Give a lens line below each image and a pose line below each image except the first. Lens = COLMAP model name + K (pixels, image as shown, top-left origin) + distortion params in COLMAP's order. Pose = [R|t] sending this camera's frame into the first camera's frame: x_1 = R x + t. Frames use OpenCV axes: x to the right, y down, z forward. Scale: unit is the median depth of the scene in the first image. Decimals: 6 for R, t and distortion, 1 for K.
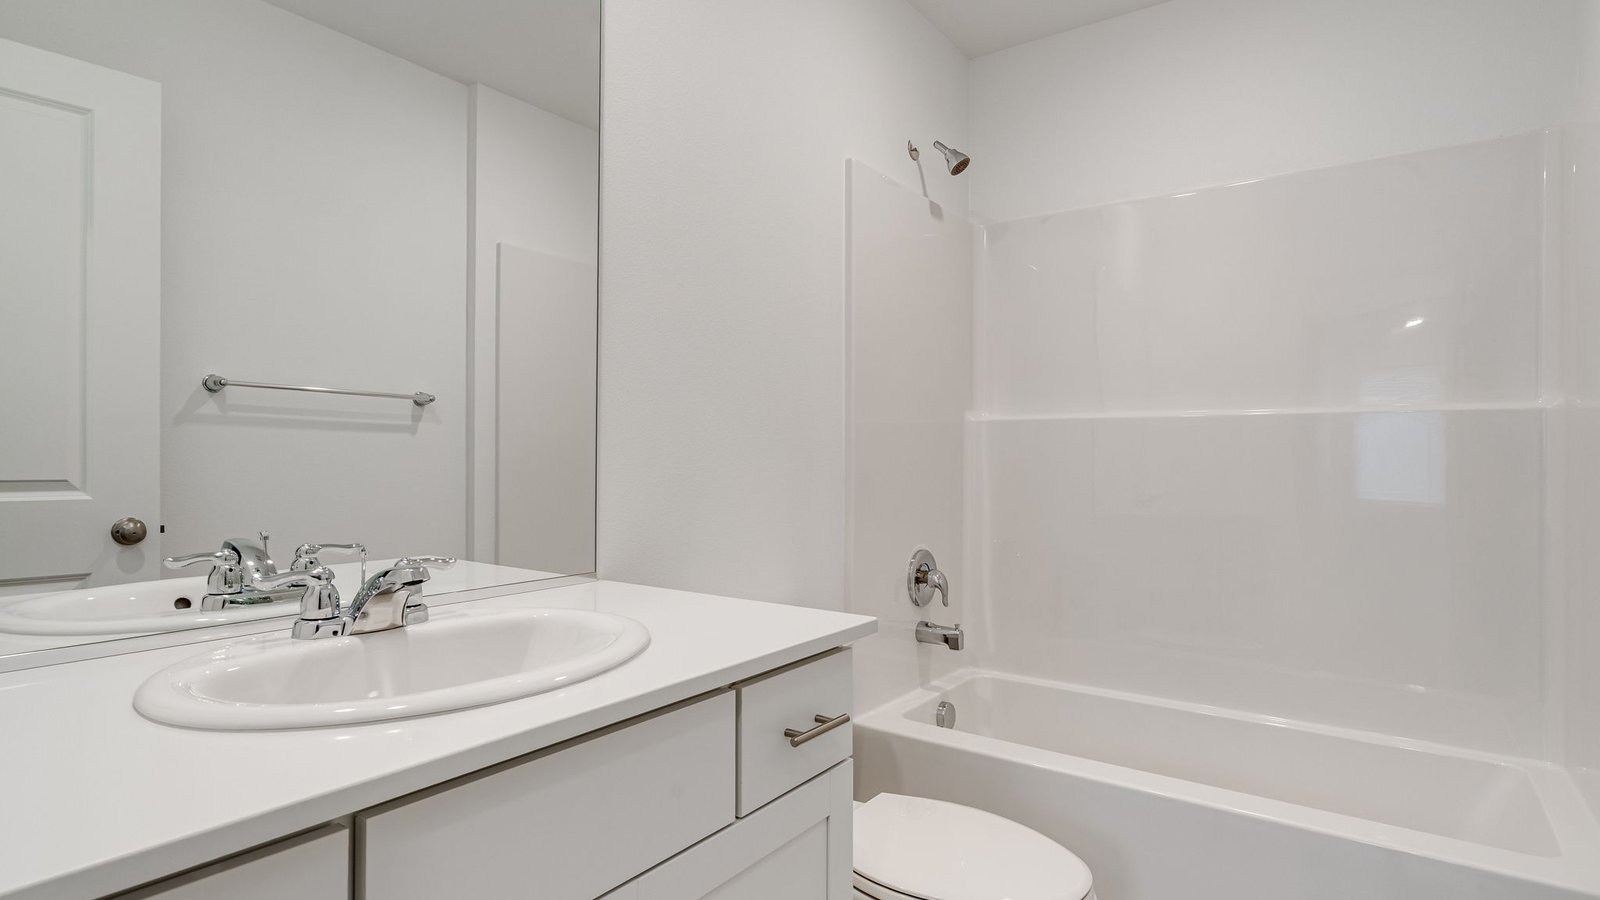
lens RADIAL K [[826.8, 0, 799.9], [0, 826.8, 446.8], [0, 0, 1]] dist [-0.000120, 0.001280]
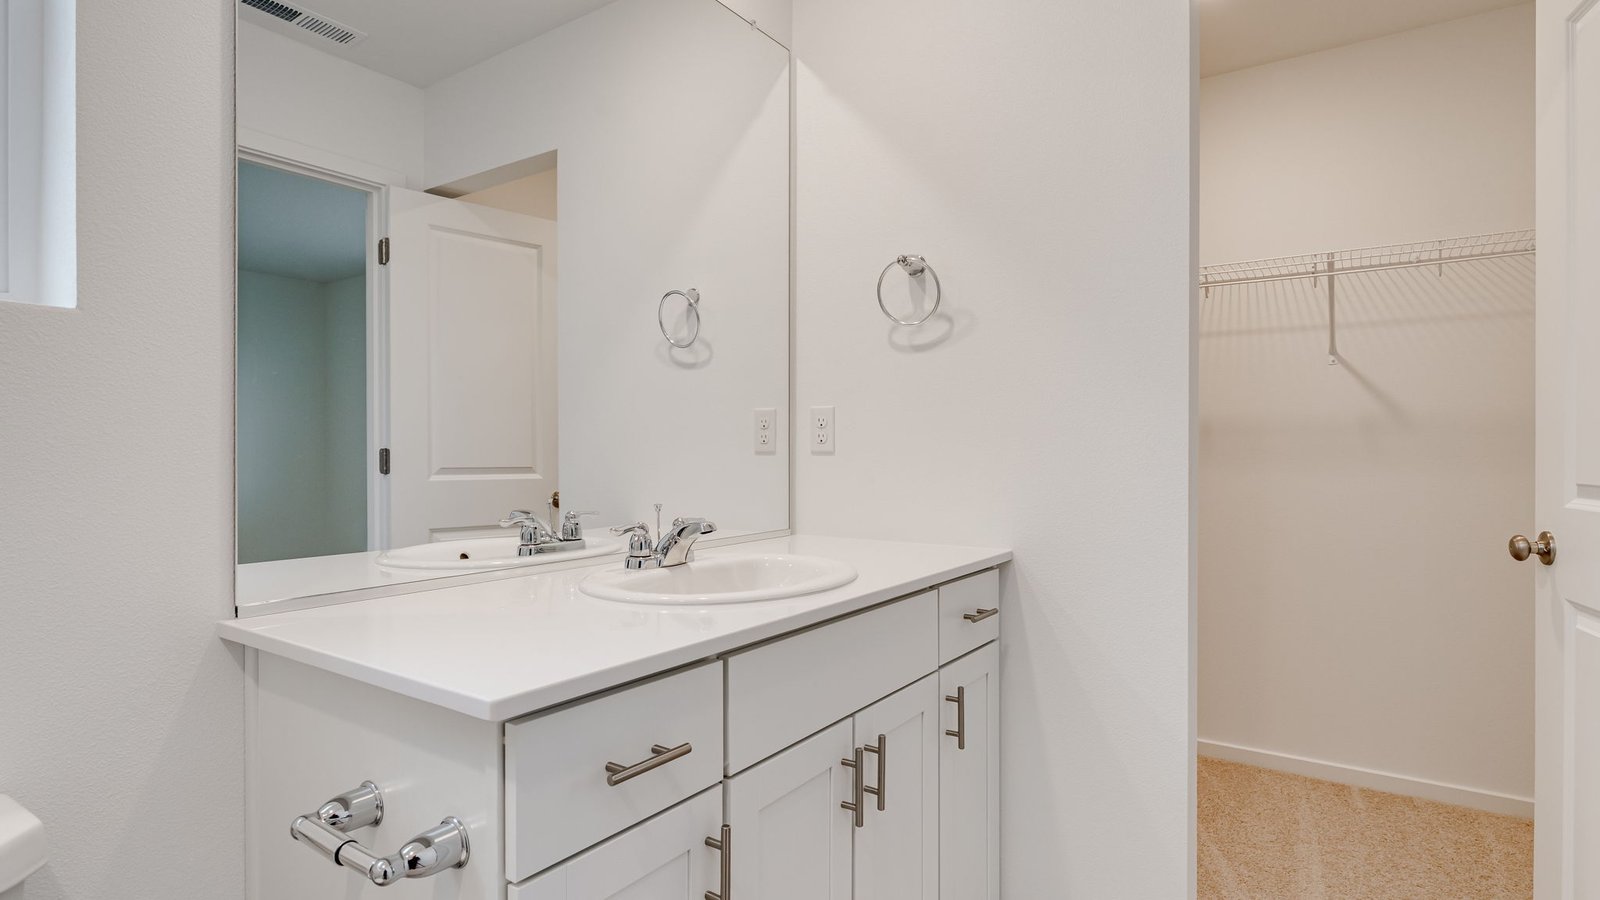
lens RADIAL K [[826.8, 0, 799.9], [0, 826.8, 446.8], [0, 0, 1]] dist [-0.000120, 0.001280]
pose [[0.998250, 0.010129, 0.058259, -0.322392], [-0.011281, 0.999747, 0.019478, -0.030544], [-0.058047, -0.020101, 0.998111, -0.521214]]
